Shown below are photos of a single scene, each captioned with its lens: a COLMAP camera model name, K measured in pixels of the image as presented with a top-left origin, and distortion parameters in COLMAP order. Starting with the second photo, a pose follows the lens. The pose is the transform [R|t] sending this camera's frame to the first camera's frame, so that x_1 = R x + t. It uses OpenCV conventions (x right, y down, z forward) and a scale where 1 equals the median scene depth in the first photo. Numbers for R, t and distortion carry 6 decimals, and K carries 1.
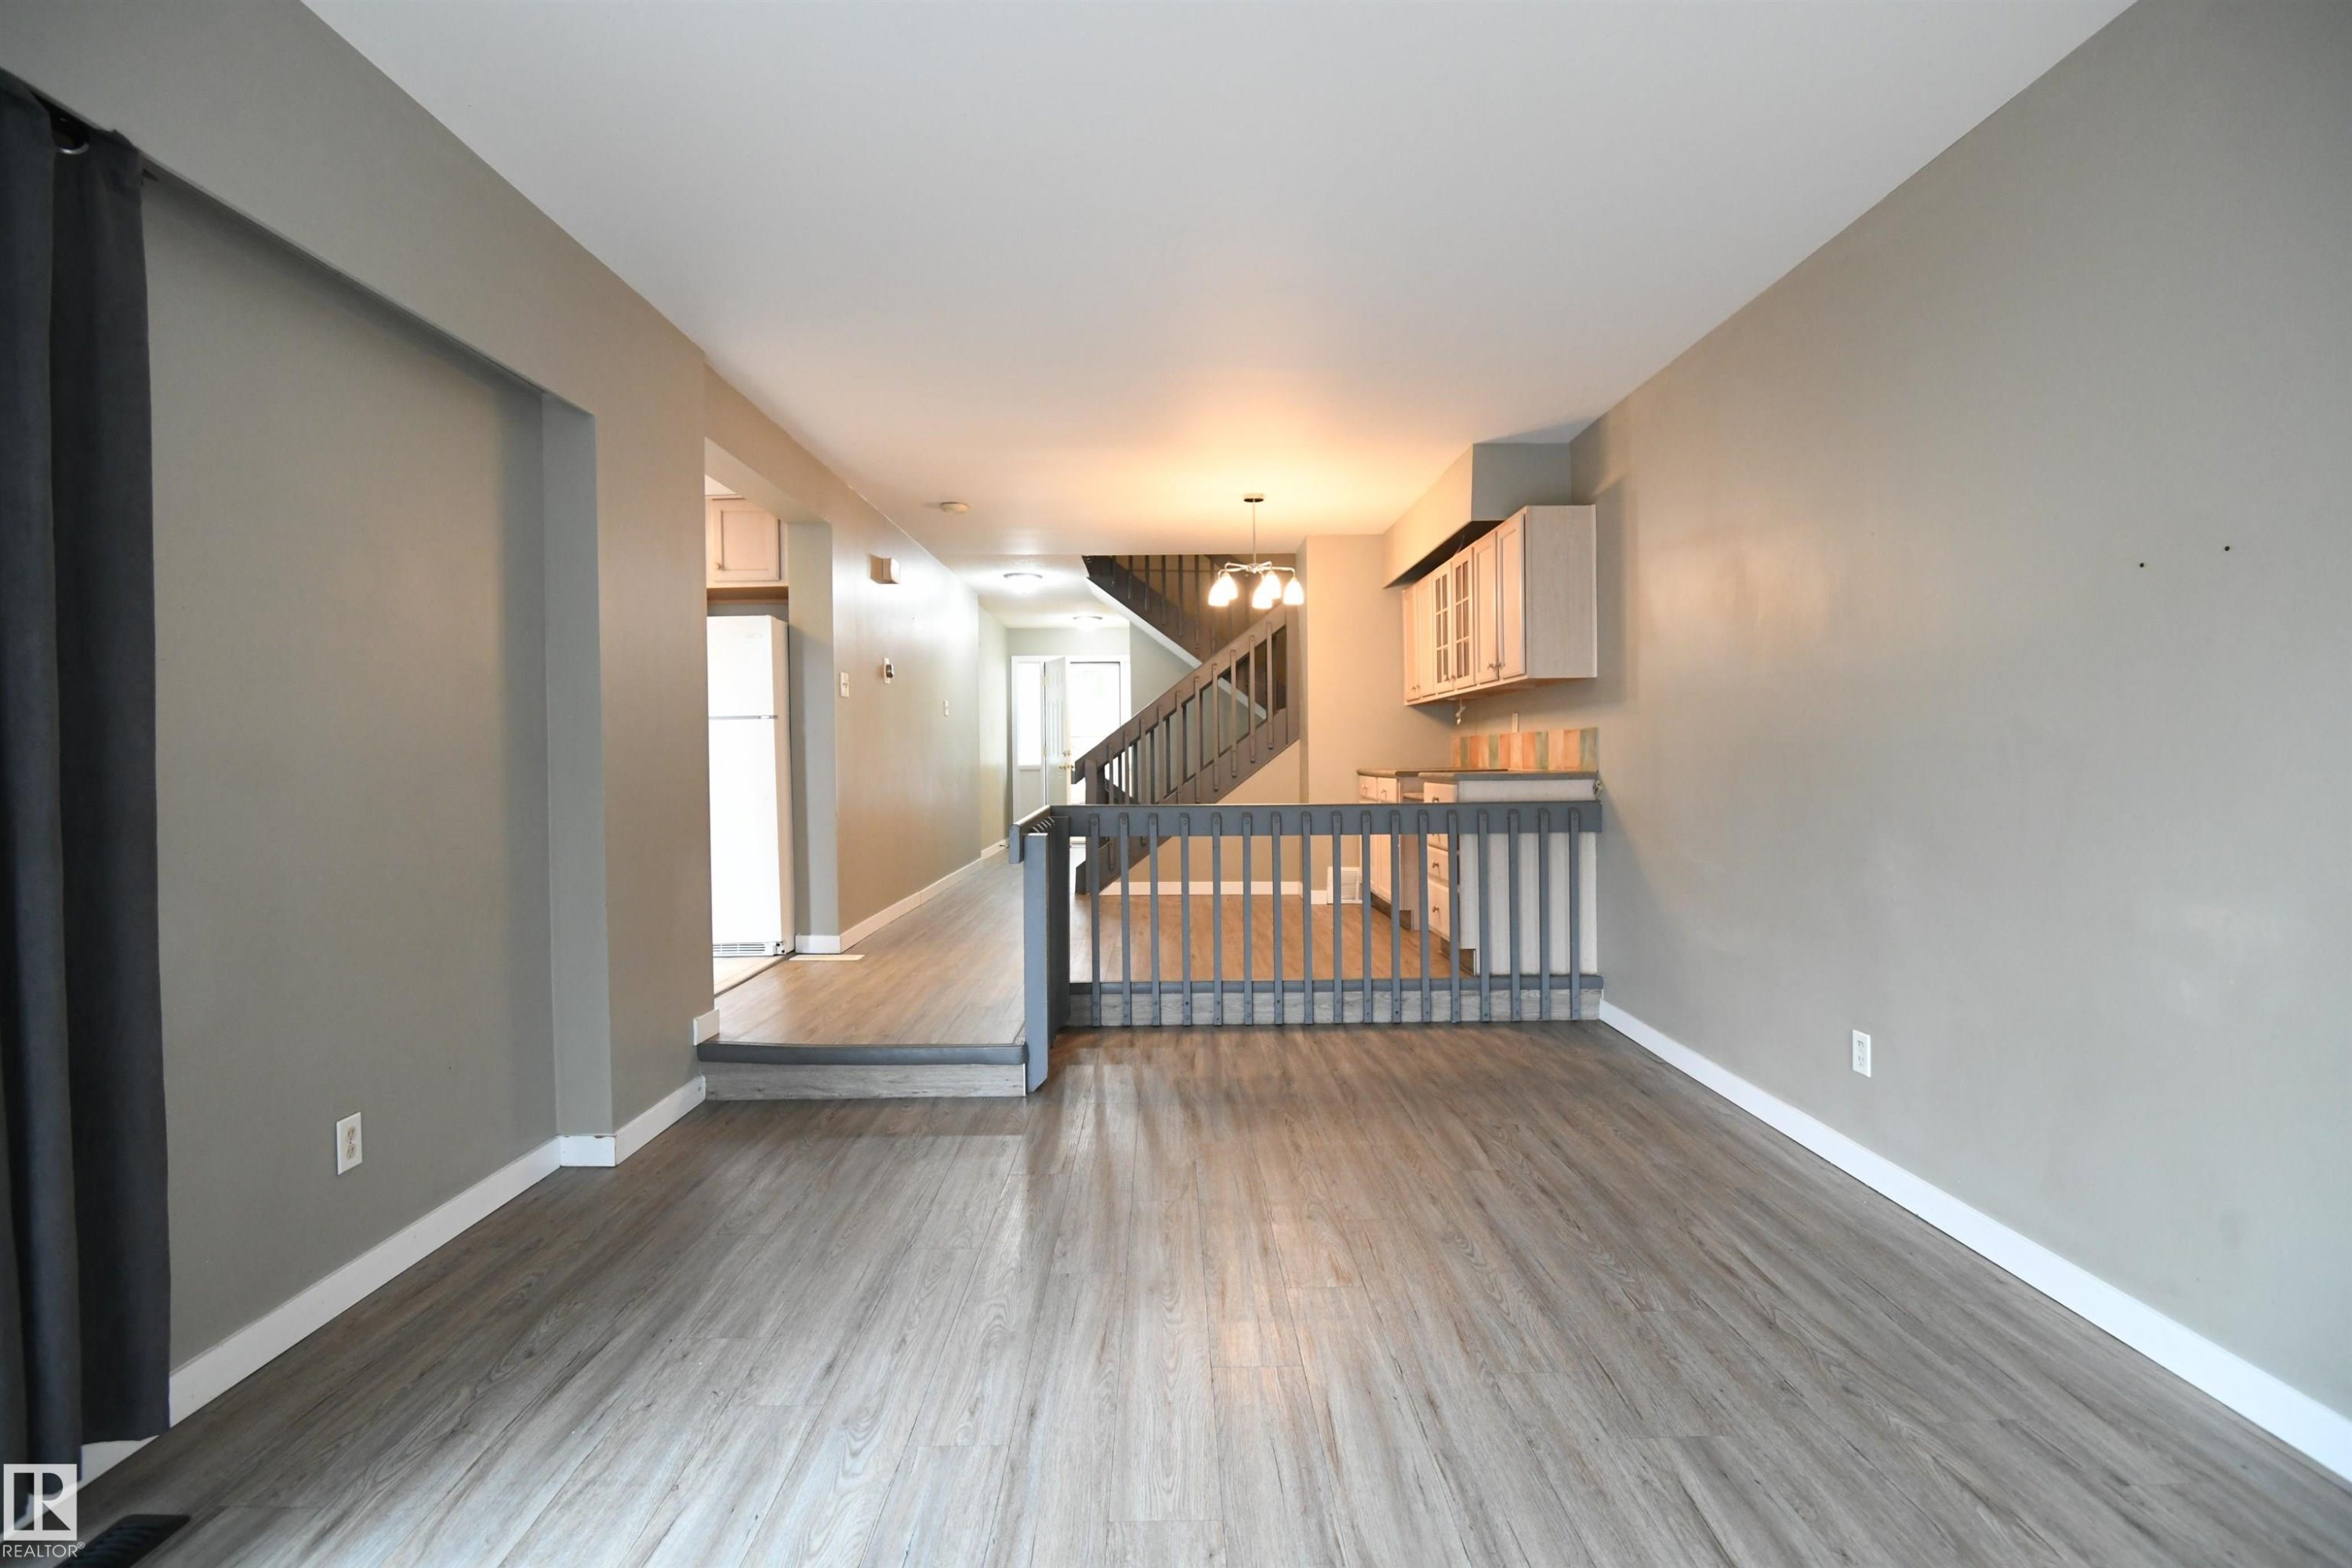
lens RADIAL K [[1078.9, 0, 1180.0], [0, 1078.9, 784.5], [0, 0, 1]] dist [-0.011415, -0.004883]
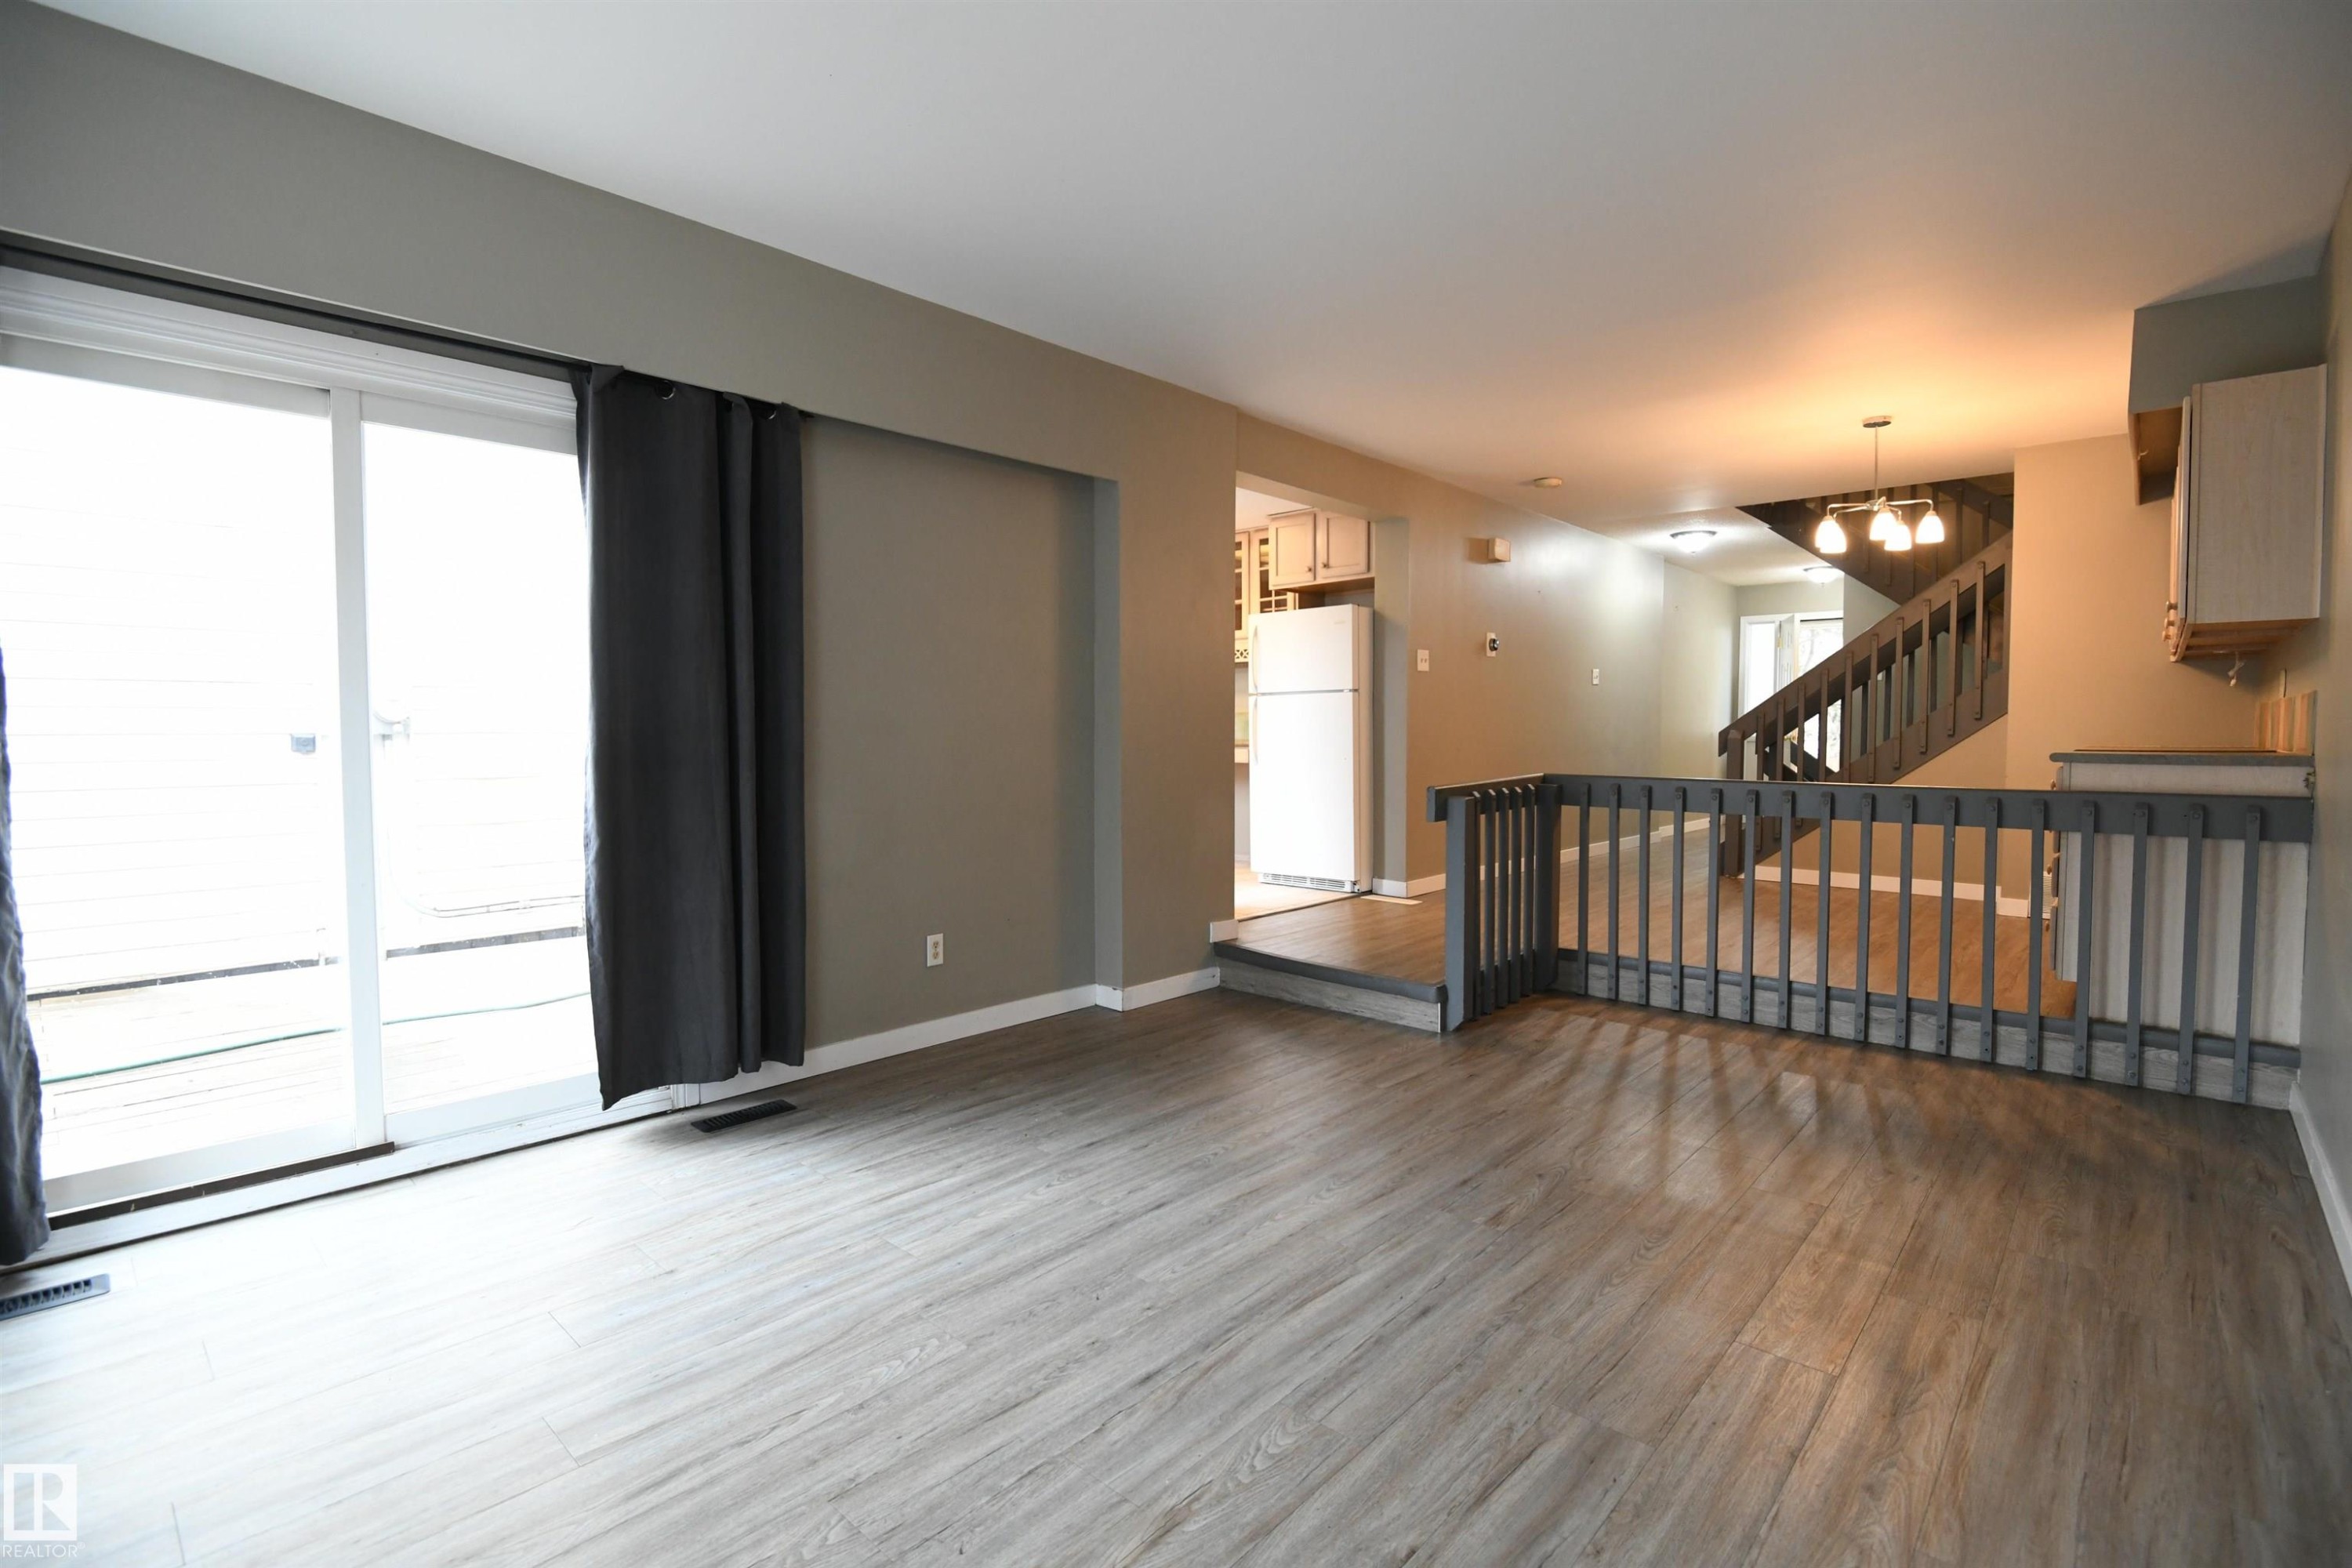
lens RADIAL K [[1078.9, 0, 1180.6], [0, 1078.9, 793.8], [0, 0, 1]] dist [-0.011415, -0.004883]
pose [[0.728080, 0.051336, -0.683567, 0.327586], [-0.025087, 0.998519, 0.048268, -0.002236], [0.685033, -0.017994, 0.728290, 0.012300]]
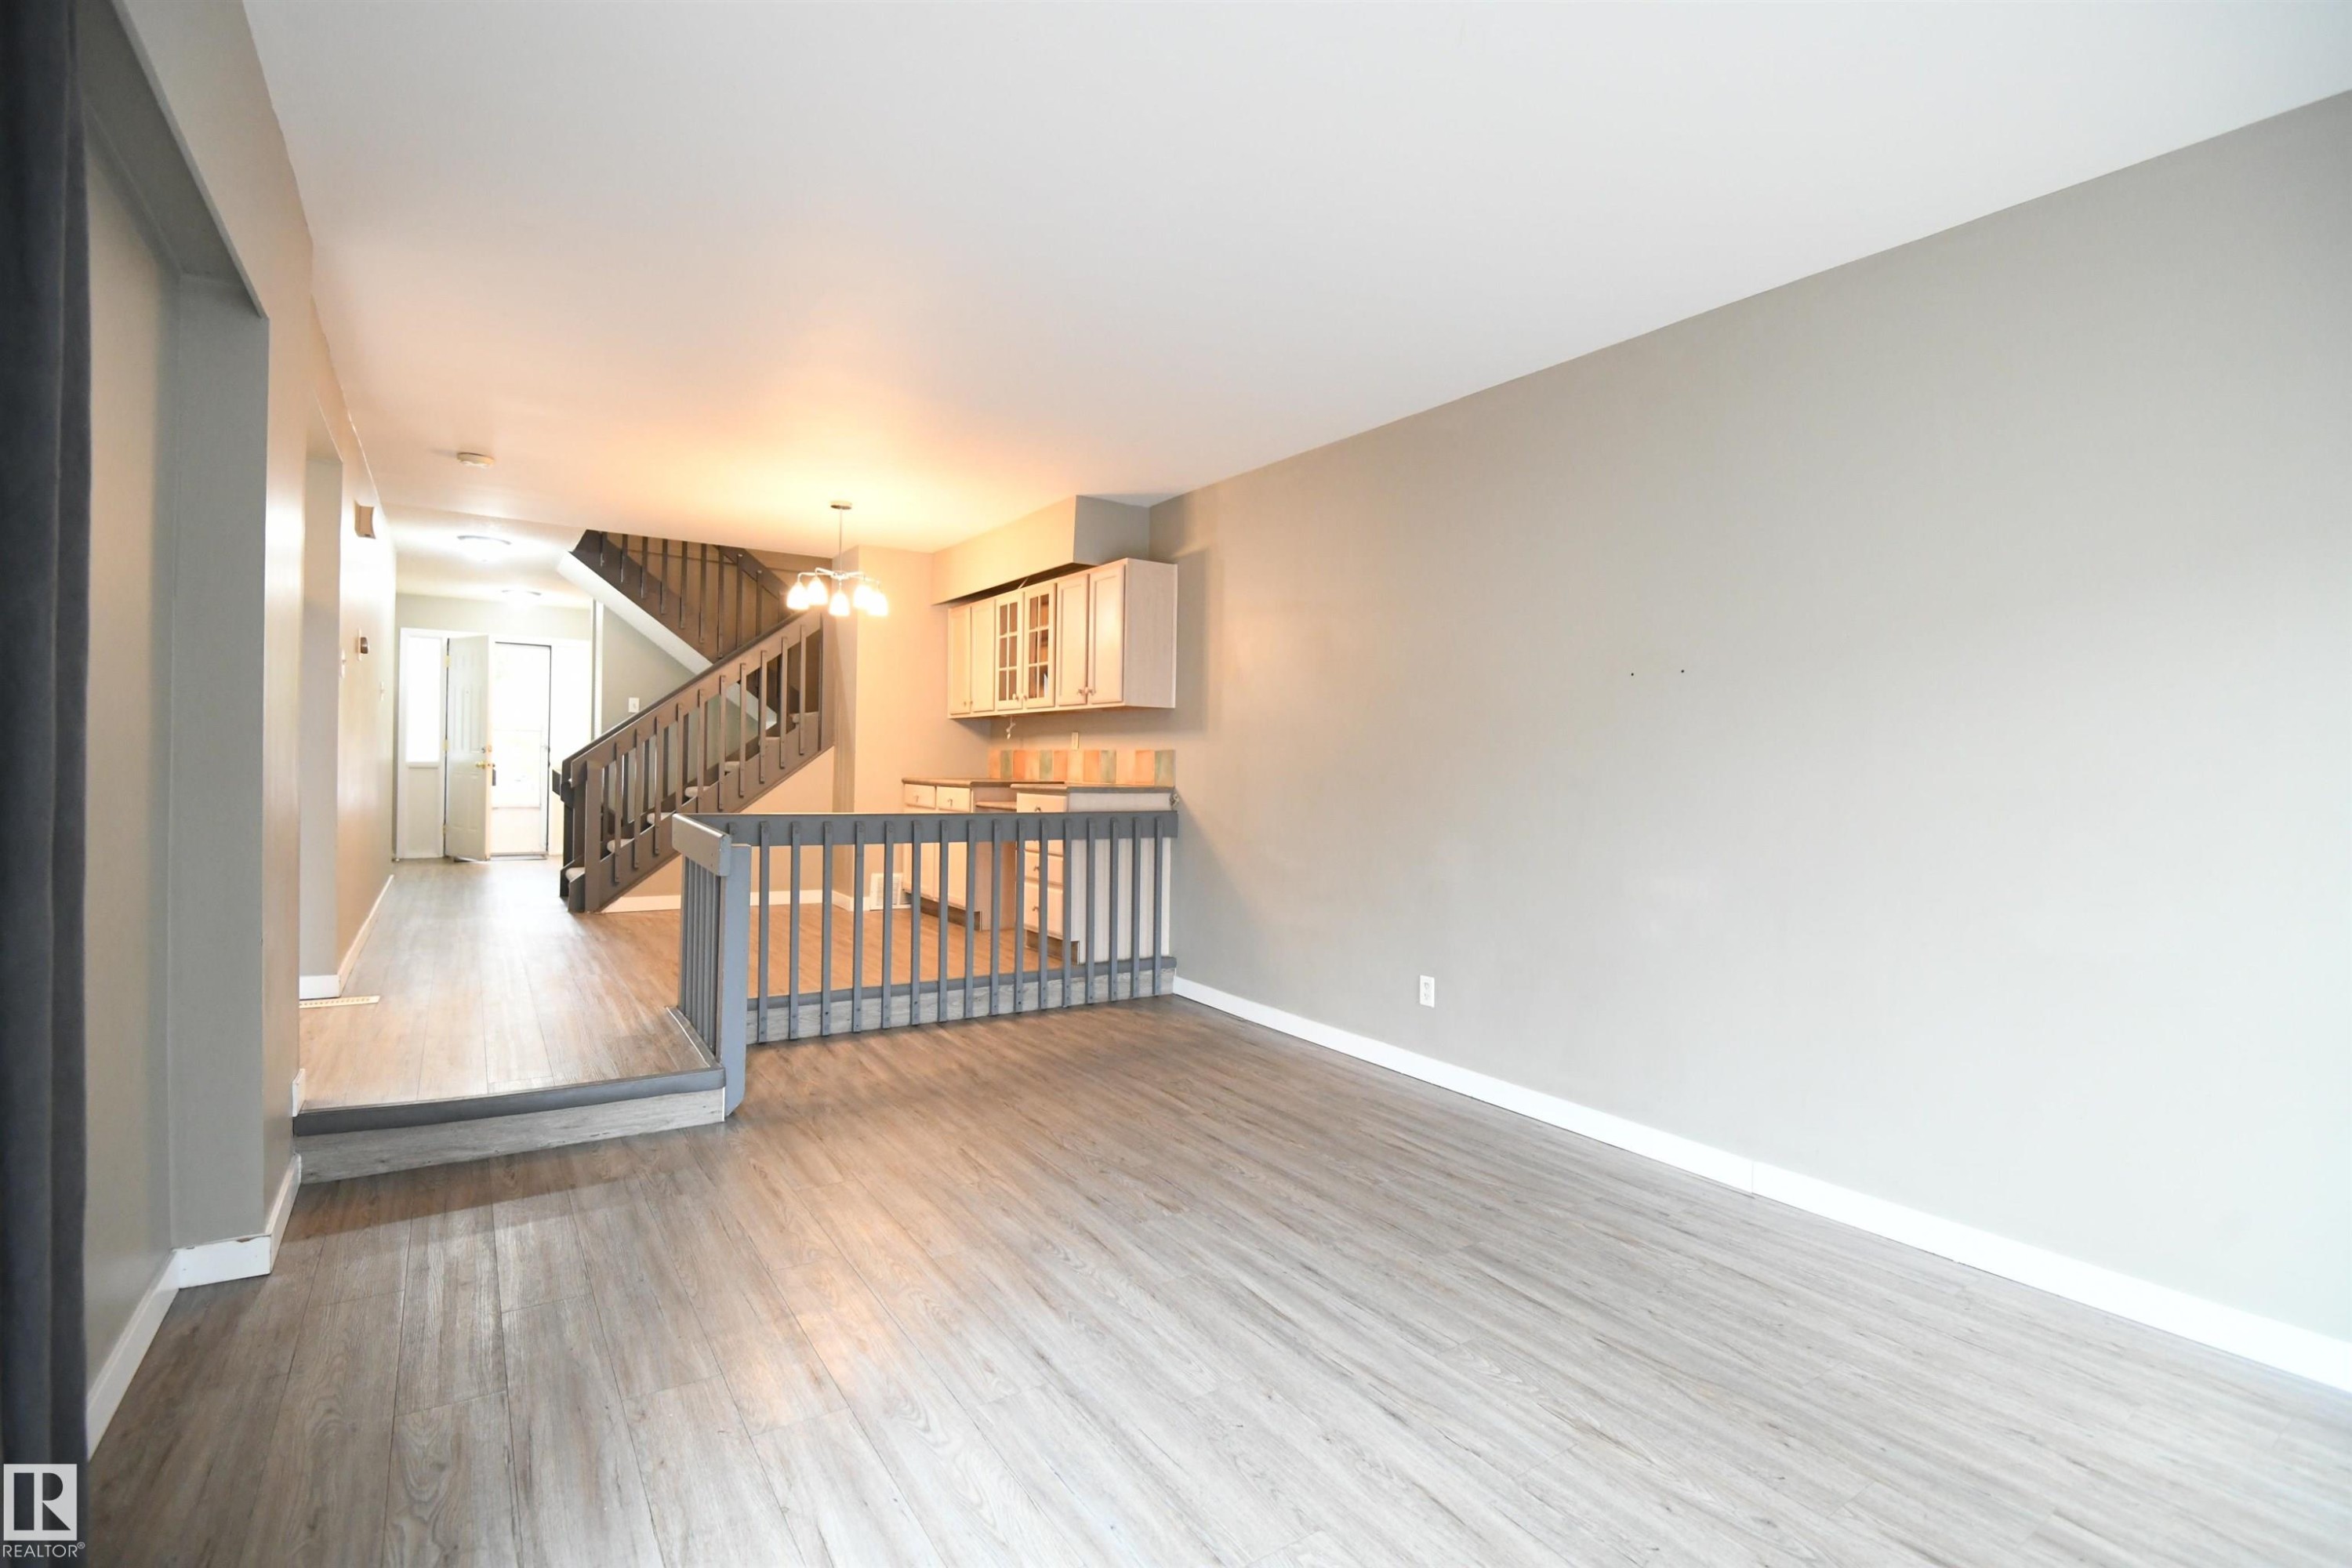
lens RADIAL K [[1078.9, 0, 1188.3], [0, 1078.9, 776.5], [0, 0, 1]] dist [-0.011415, -0.004883]
pose [[0.835671, 0.021999, 0.548789, -0.265015], [-0.014791, 0.999737, -0.017553, -0.002390], [-0.549031, 0.006552, 0.835777, -0.012604]]
